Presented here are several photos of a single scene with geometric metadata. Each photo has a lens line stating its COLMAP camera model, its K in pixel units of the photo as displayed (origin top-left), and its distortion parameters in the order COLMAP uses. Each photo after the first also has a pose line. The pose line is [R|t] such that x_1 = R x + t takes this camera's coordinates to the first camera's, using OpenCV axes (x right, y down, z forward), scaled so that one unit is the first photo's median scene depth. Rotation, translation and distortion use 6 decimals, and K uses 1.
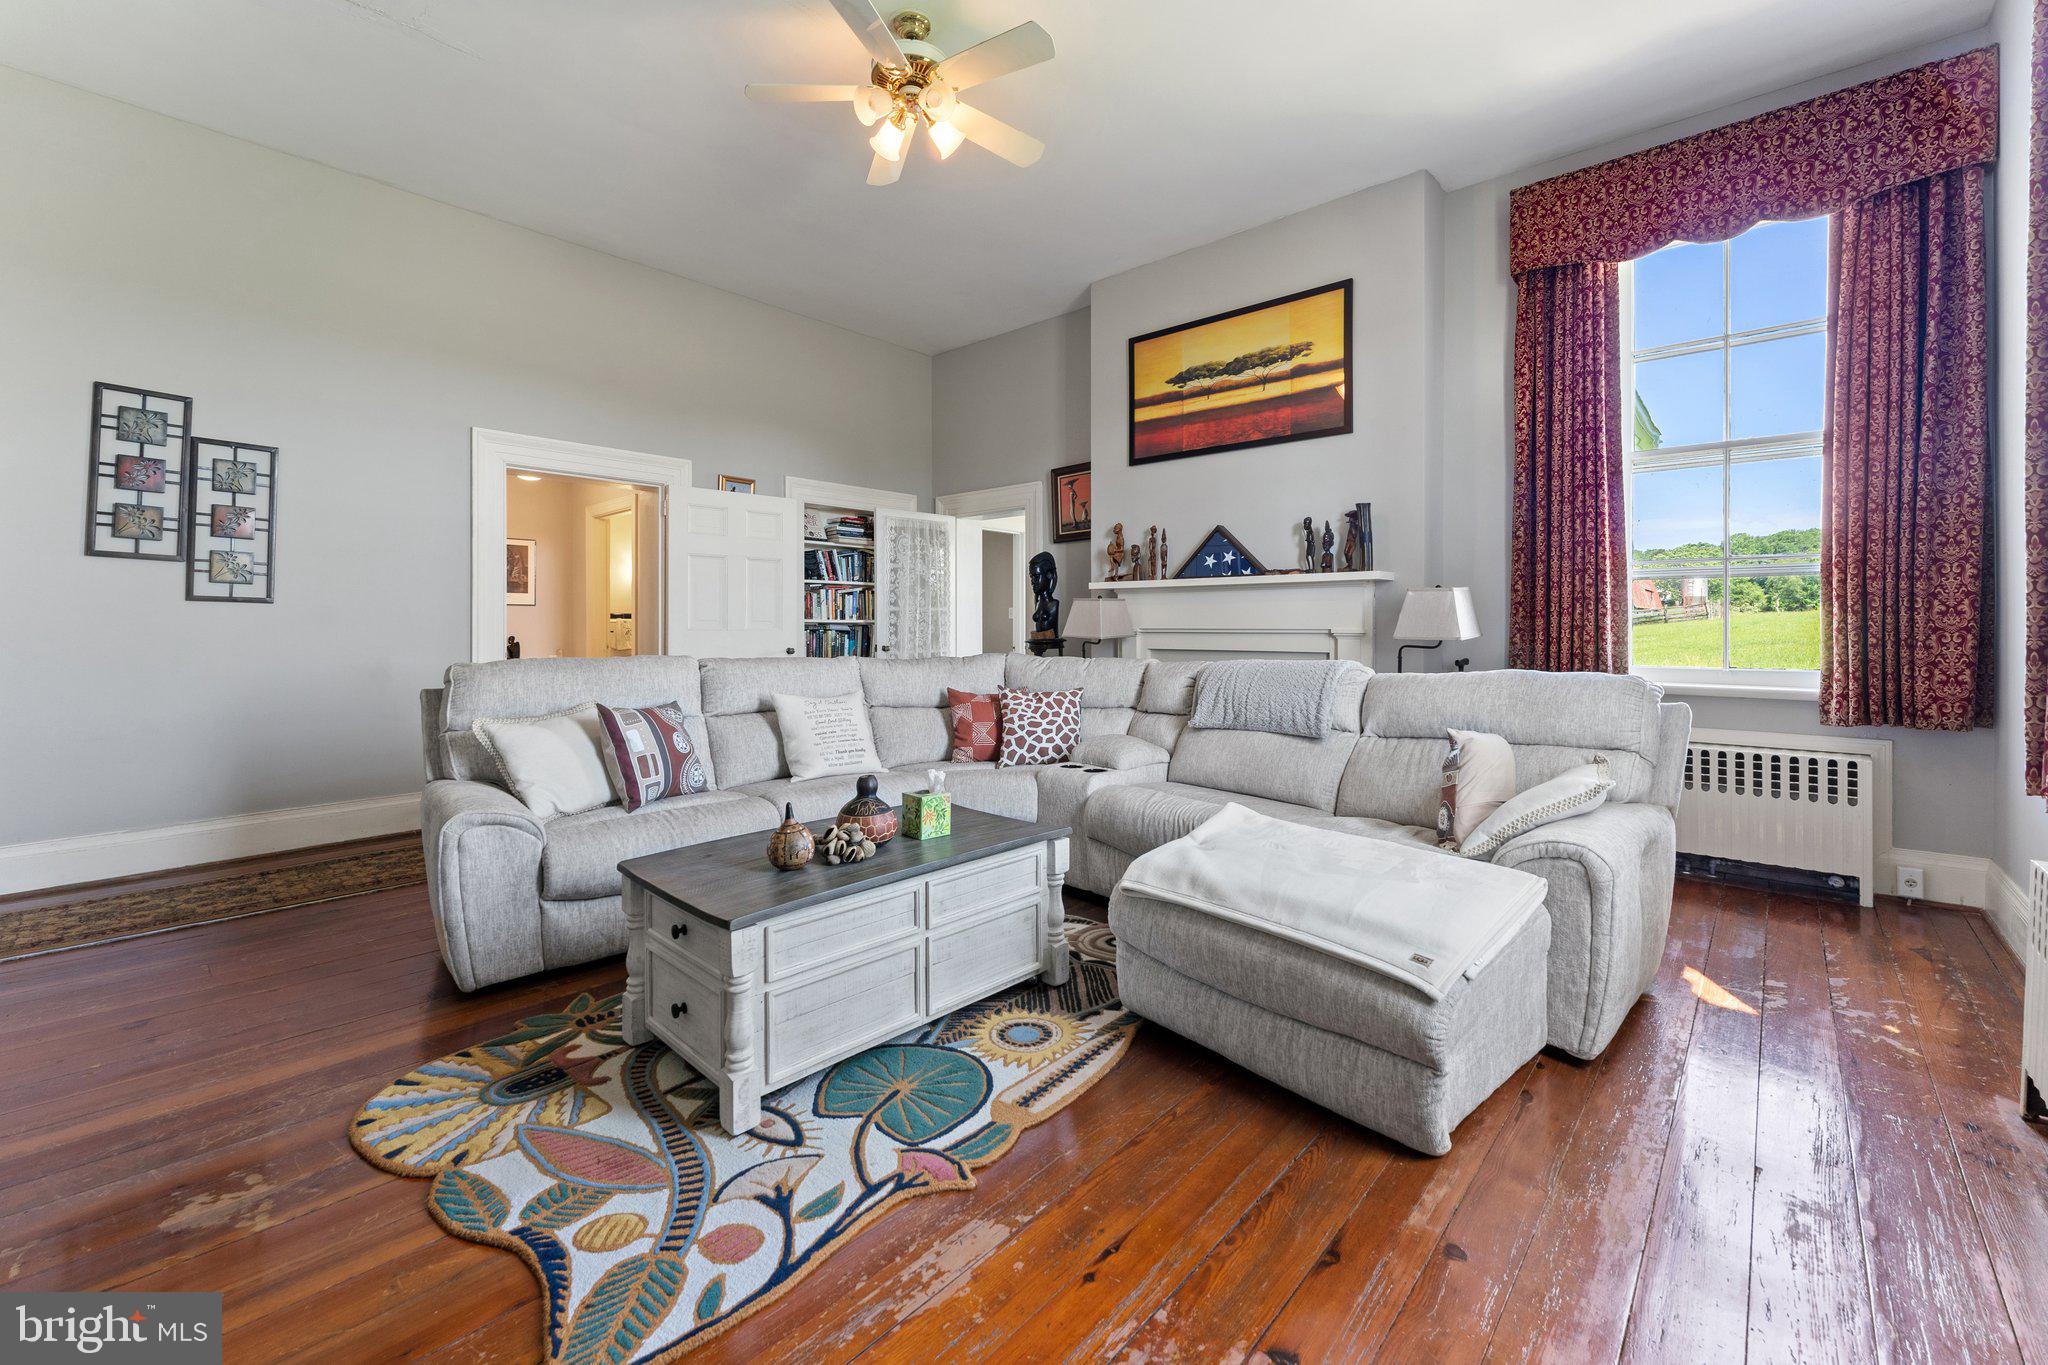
lens RADIAL K [[833.8, 0, 978.4], [0, 833.8, 623.9], [0, 0, 1]] dist [0.002696, -0.000018]
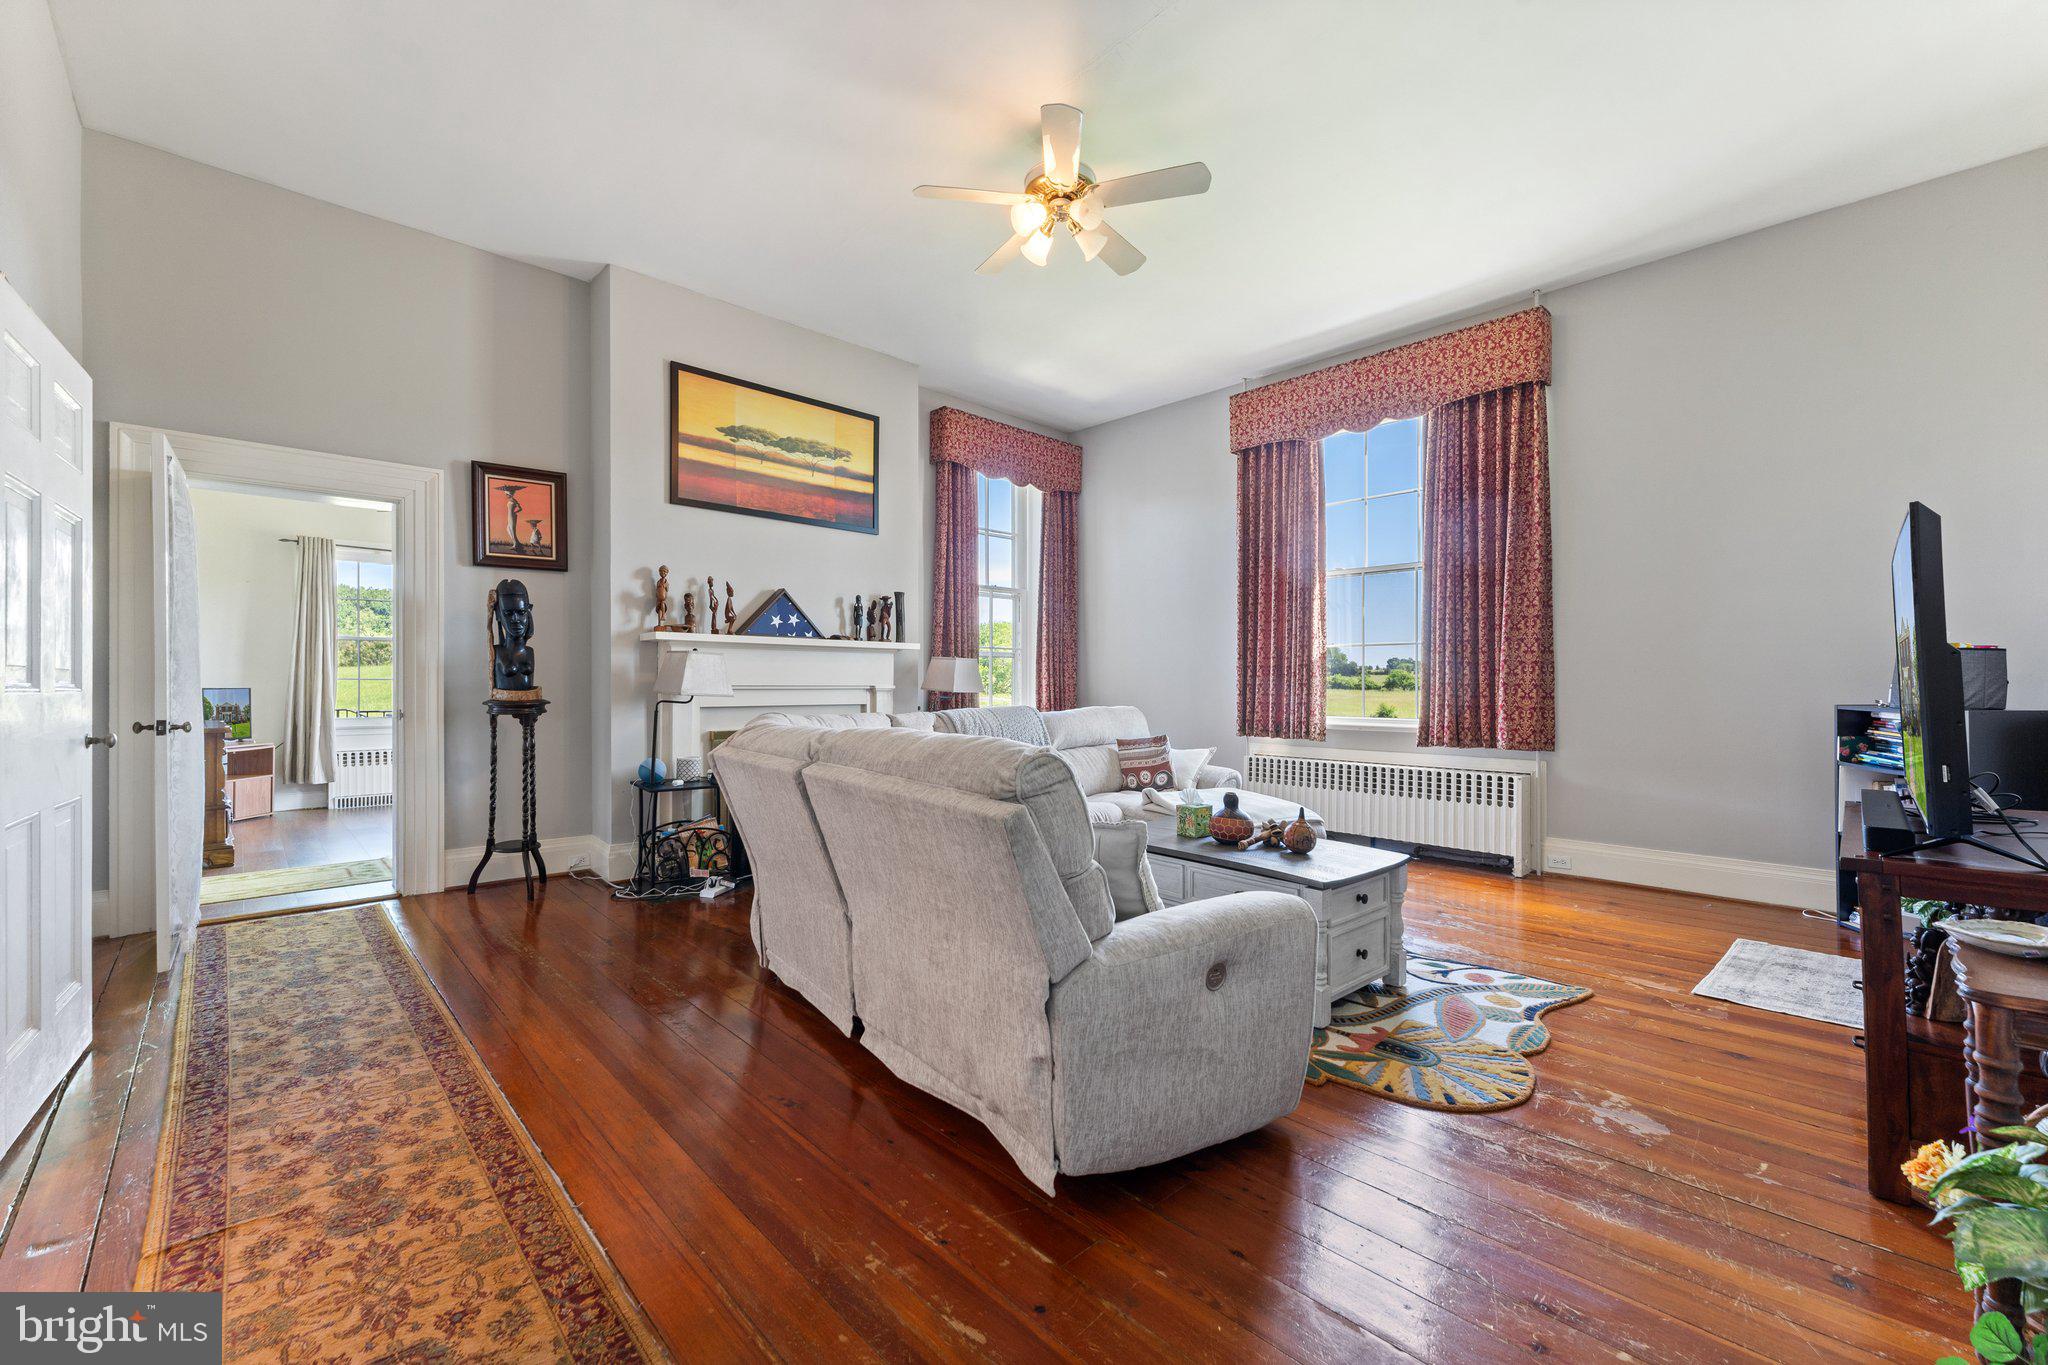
lens RADIAL K [[833.8, 0, 1021.7], [0, 833.8, 685.7], [0, 0, 1]] dist [0.002696, -0.000018]
pose [[0.054849, -0.005868, 0.998477, -0.842476], [-0.006400, 0.999960, 0.006229, -0.002246], [-0.998474, -0.006732, 0.054810, 0.698654]]
